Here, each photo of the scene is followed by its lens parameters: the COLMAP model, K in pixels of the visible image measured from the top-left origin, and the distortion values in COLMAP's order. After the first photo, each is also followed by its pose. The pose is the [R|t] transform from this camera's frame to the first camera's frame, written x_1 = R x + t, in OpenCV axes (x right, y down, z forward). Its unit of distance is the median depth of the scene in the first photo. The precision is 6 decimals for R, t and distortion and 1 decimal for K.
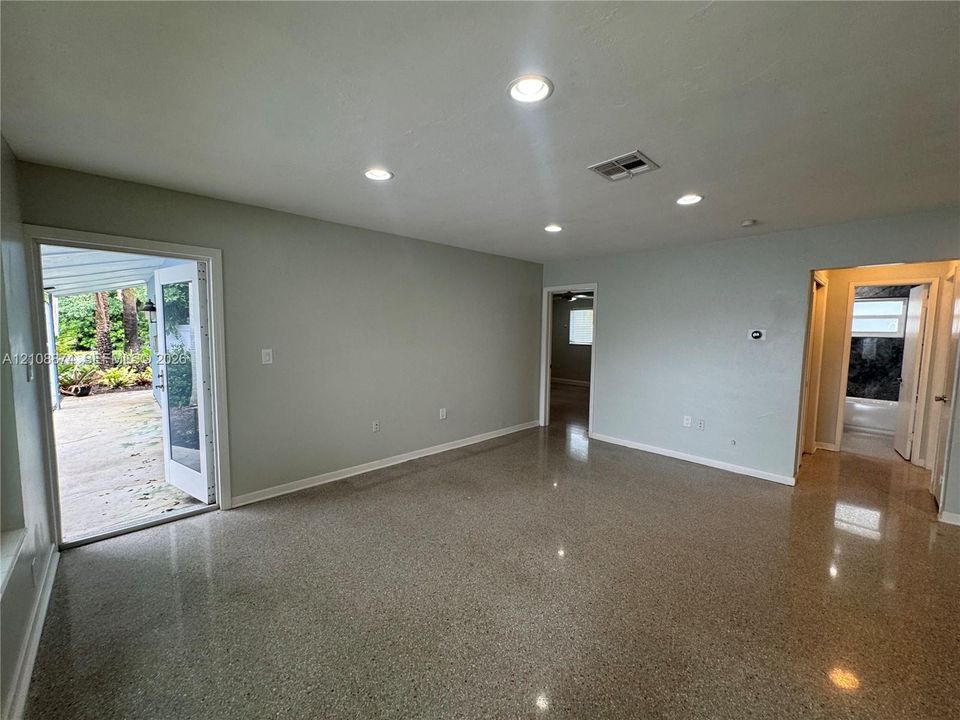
lens RADIAL K [[386.9, 0, 479.4], [0, 386.9, 362.8], [0, 0, 1]] dist [-0.000847, 0.000768]
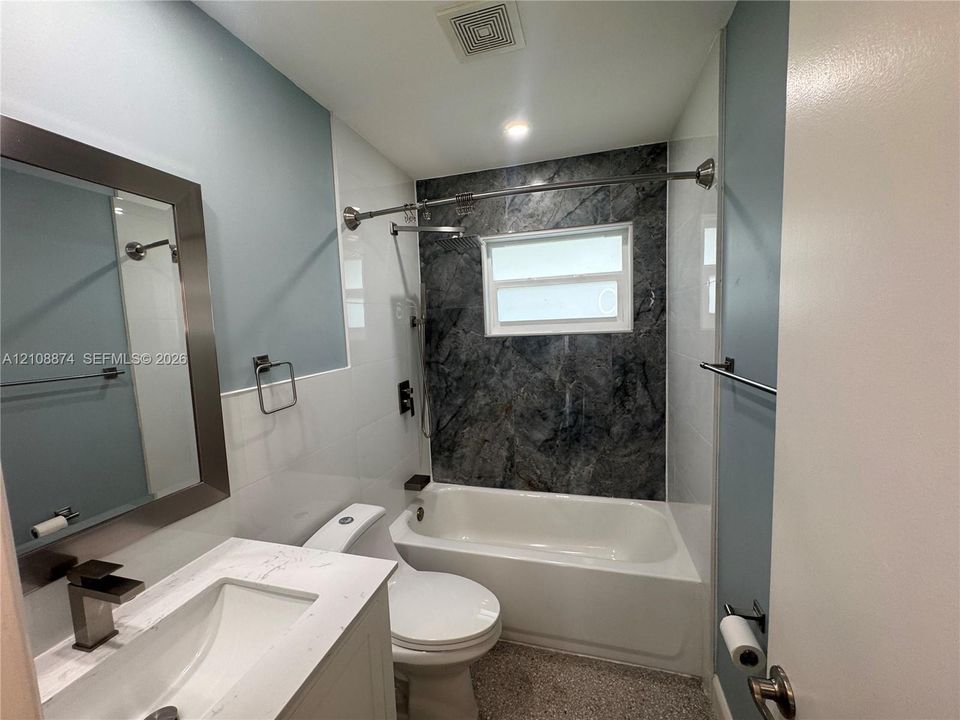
lens RADIAL K [[386.9, 0, 477.8], [0, 386.9, 356.1], [0, 0, 1]] dist [-0.000847, 0.000768]
pose [[0.847918, -0.100810, 0.520453, 1.565616], [0.098154, 0.994632, 0.032745, -0.137722], [-0.520961, 0.023320, 0.853262, 1.536377]]
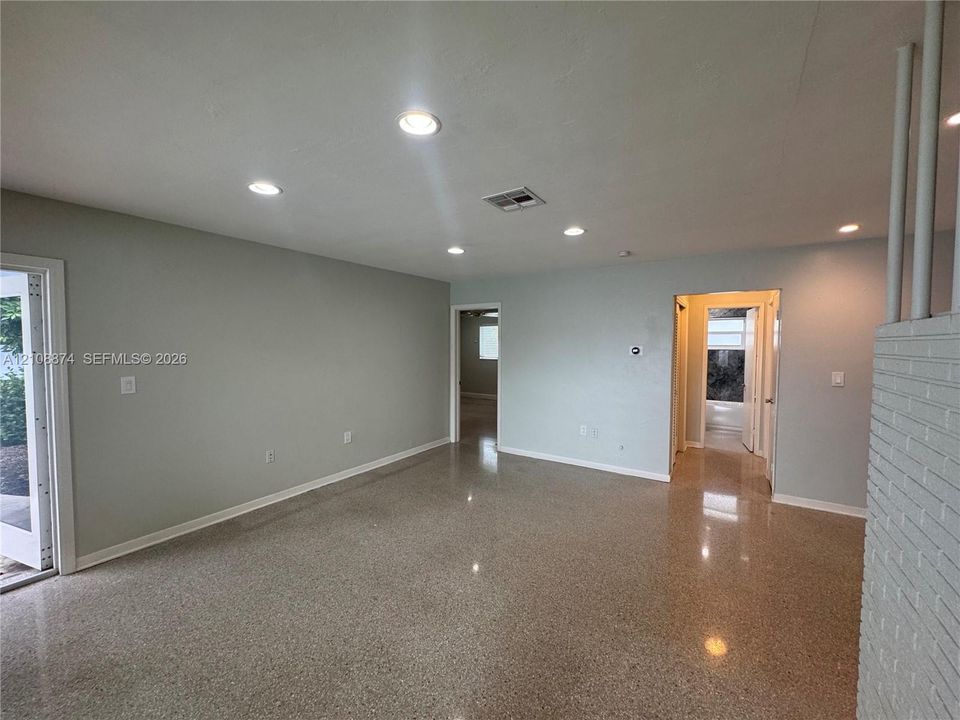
lens RADIAL K [[386.9, 0, 479.0], [0, 386.9, 362.7], [0, 0, 1]] dist [-0.000847, 0.000768]
pose [[0.975590, -0.020823, 0.218609, 0.024074], [0.028952, 0.999001, -0.034045, -0.014512], [-0.217681, 0.039543, 0.975219, -0.007416]]
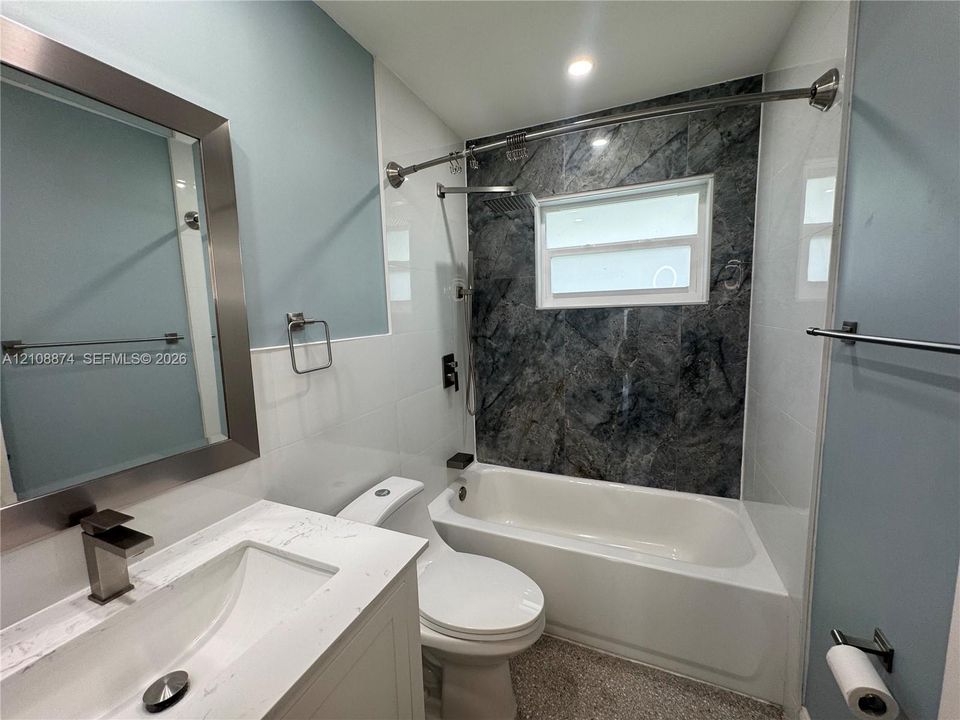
lens RADIAL K [[386.9, 0, 478.2], [0, 386.9, 356.3], [0, 0, 1]] dist [-0.000847, 0.000768]
pose [[0.909827, -0.094024, 0.404196, 1.592364], [0.078697, 0.995413, 0.054410, -0.108474], [-0.407458, -0.017695, 0.913053, 1.580723]]
